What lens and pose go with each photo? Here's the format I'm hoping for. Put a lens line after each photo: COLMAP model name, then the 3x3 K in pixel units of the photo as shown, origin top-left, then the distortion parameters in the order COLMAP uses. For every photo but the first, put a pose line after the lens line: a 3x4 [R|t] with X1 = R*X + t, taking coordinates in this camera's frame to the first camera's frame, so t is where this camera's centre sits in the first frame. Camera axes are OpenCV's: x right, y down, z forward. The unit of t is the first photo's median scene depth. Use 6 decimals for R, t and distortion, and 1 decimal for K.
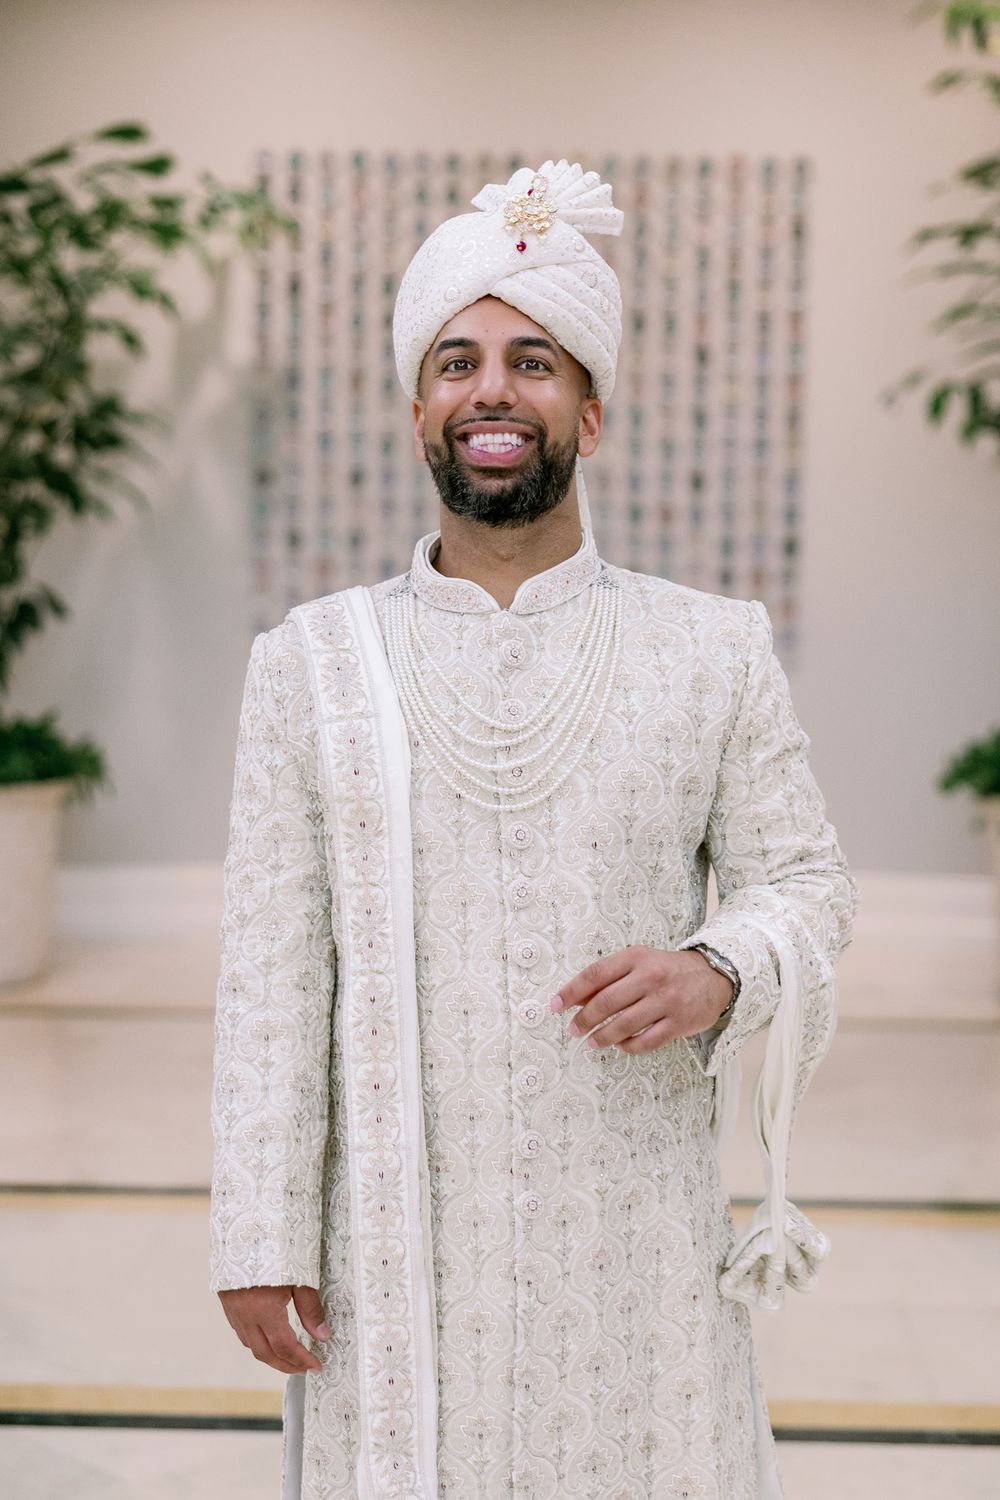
lens RADIAL K [[3703.3, 0, 506.1], [0, 3703.3, 745.1], [0, 0, 1]] dist [0.259983, 0.000000]
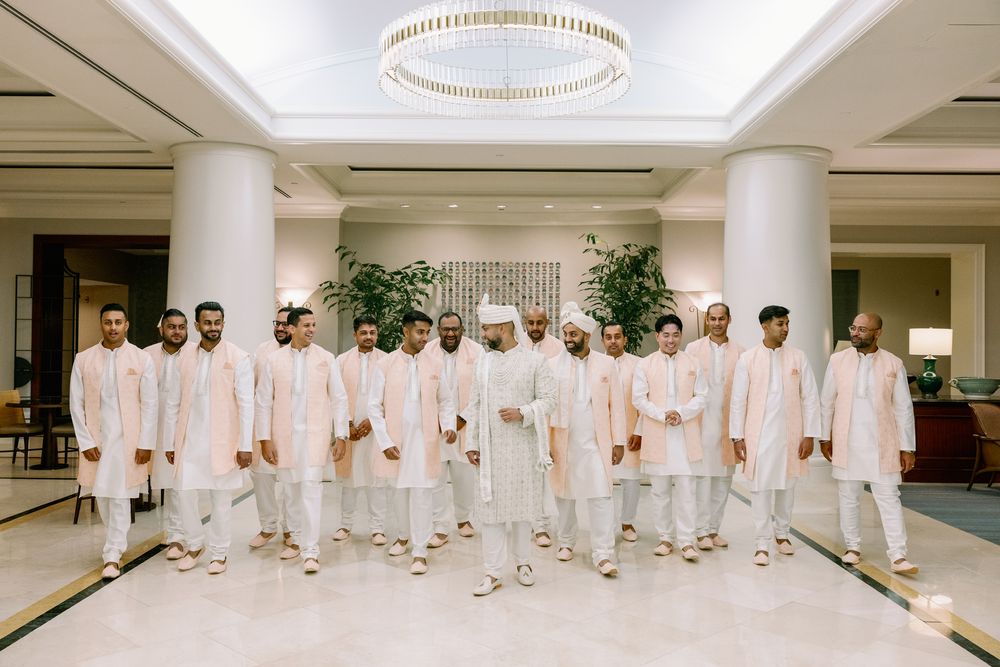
lens RADIAL K [[932.2, 0, 497.6], [0, 932.2, 330.4], [0, 0, 1]] dist [0.110496, 0.000000]
pose [[0.999959, 0.004943, 0.007582, -0.005866], [-0.004408, 0.997604, -0.069045, 0.009381], [-0.007905, 0.069009, 0.997585, -0.175518]]
